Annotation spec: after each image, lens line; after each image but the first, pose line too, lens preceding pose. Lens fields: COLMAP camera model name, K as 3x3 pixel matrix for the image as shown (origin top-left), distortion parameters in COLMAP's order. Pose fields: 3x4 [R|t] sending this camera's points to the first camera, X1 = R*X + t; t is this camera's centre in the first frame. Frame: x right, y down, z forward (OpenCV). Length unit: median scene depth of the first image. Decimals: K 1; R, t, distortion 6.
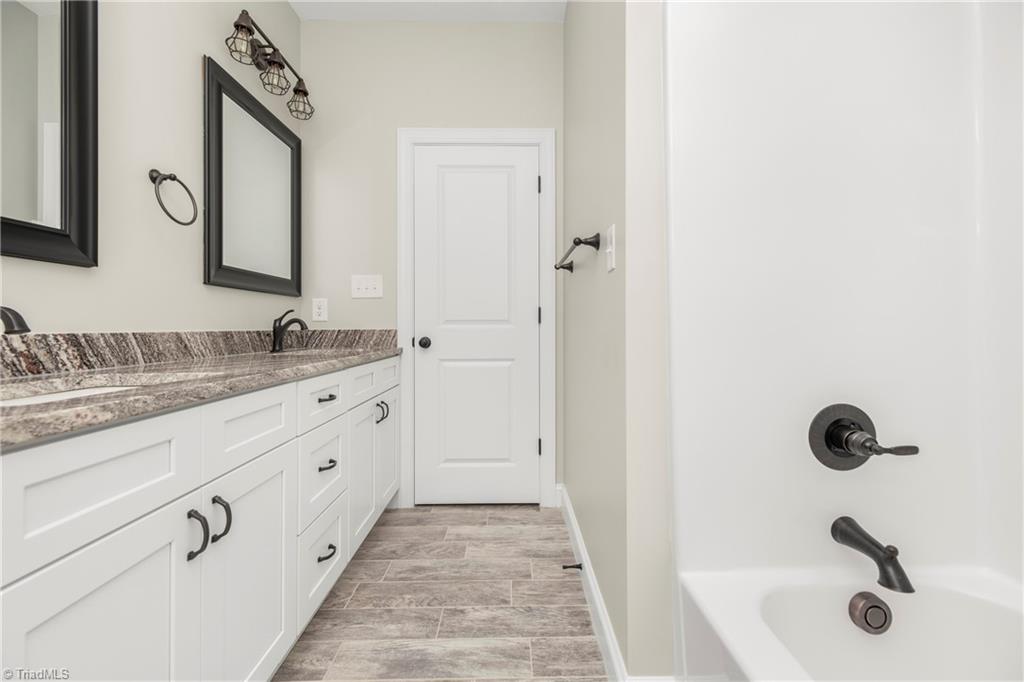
lens RADIAL K [[422.1, 0, 510.9], [0, 422.1, 324.6], [0, 0, 1]] dist [0.012082, -0.001968]
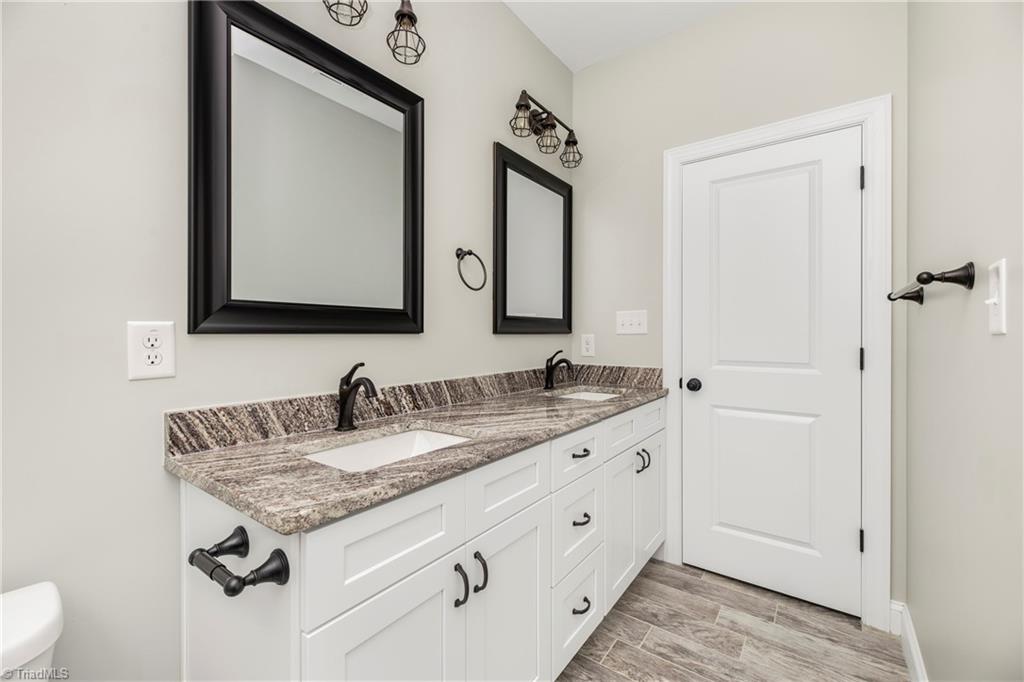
lens RADIAL K [[422.1, 0, 514.4], [0, 422.1, 334.2], [0, 0, 1]] dist [0.012082, -0.001968]
pose [[0.802712, 0.001652, -0.596364, 0.033452], [0.002996, 0.999972, 0.006802, -0.094993], [0.596359, -0.007247, 0.802685, 0.073136]]
